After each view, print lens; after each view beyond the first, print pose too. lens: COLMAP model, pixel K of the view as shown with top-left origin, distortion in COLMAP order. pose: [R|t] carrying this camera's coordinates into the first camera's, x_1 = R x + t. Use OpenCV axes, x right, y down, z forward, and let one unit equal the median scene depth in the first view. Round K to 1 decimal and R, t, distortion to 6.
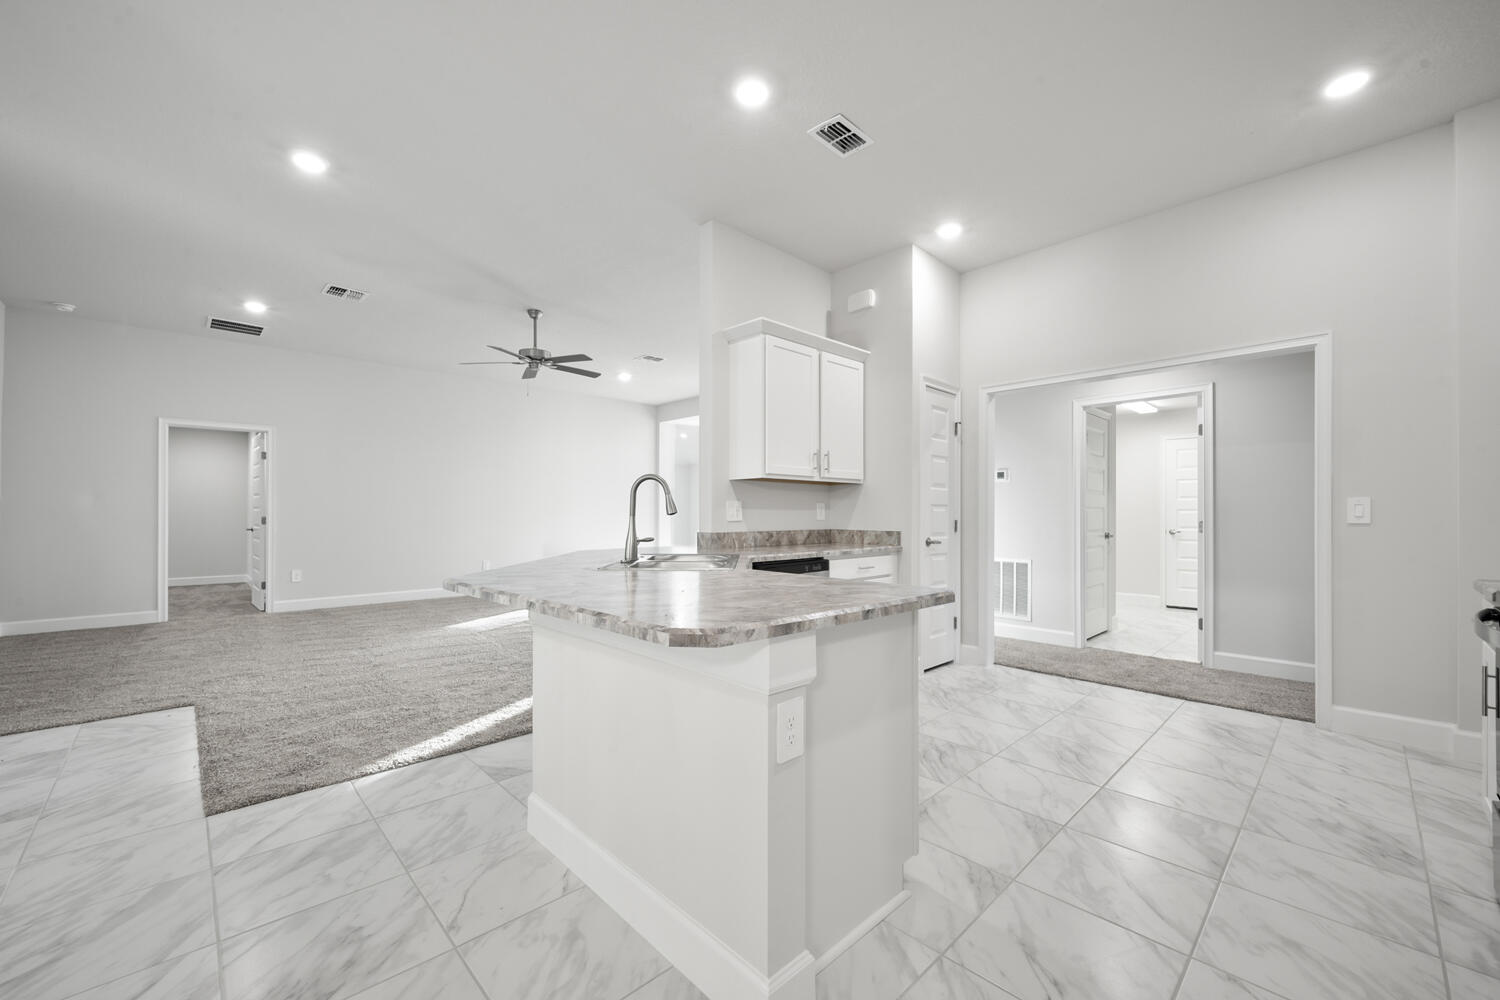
lens RADIAL K [[604.7, 0, 742.0], [0, 604.7, 511.6], [0, 0, 1]] dist [0.000426, -0.000157]
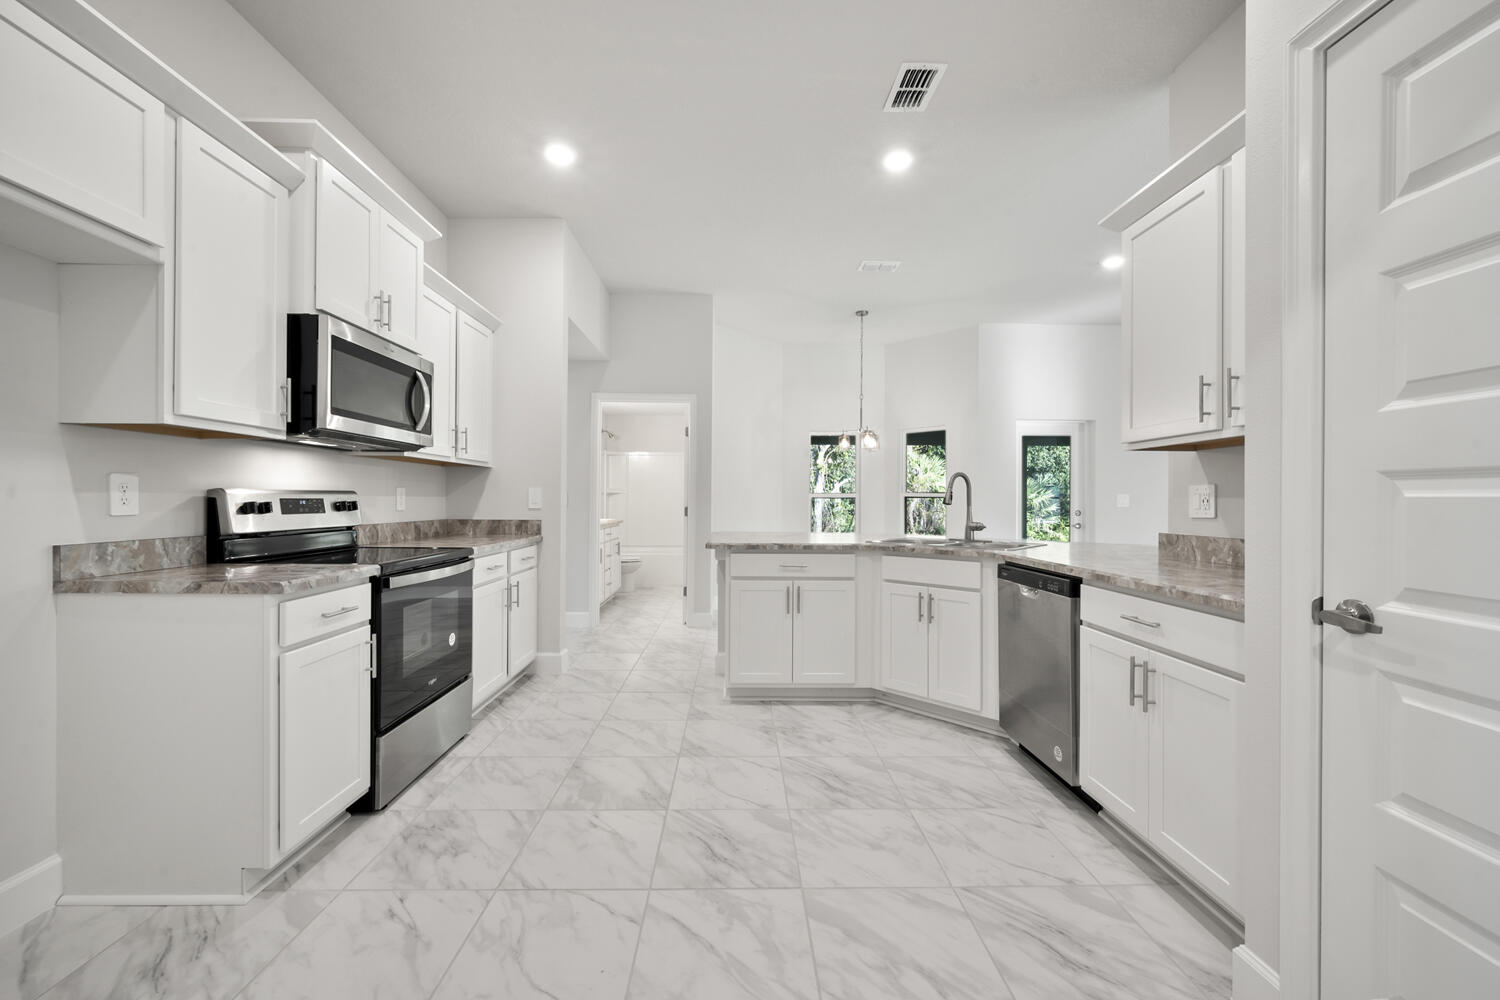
lens RADIAL K [[589.6, 0, 750.0], [0, 589.6, 500.0], [0, 0, 1]] dist [-0.000389, -0.000002]
pose [[-0.677418, -0.005890, -0.735575, 1.017419], [-0.003310, 0.999982, -0.004958, 0.002631], [0.735591, -0.000924, -0.677425, 1.478610]]
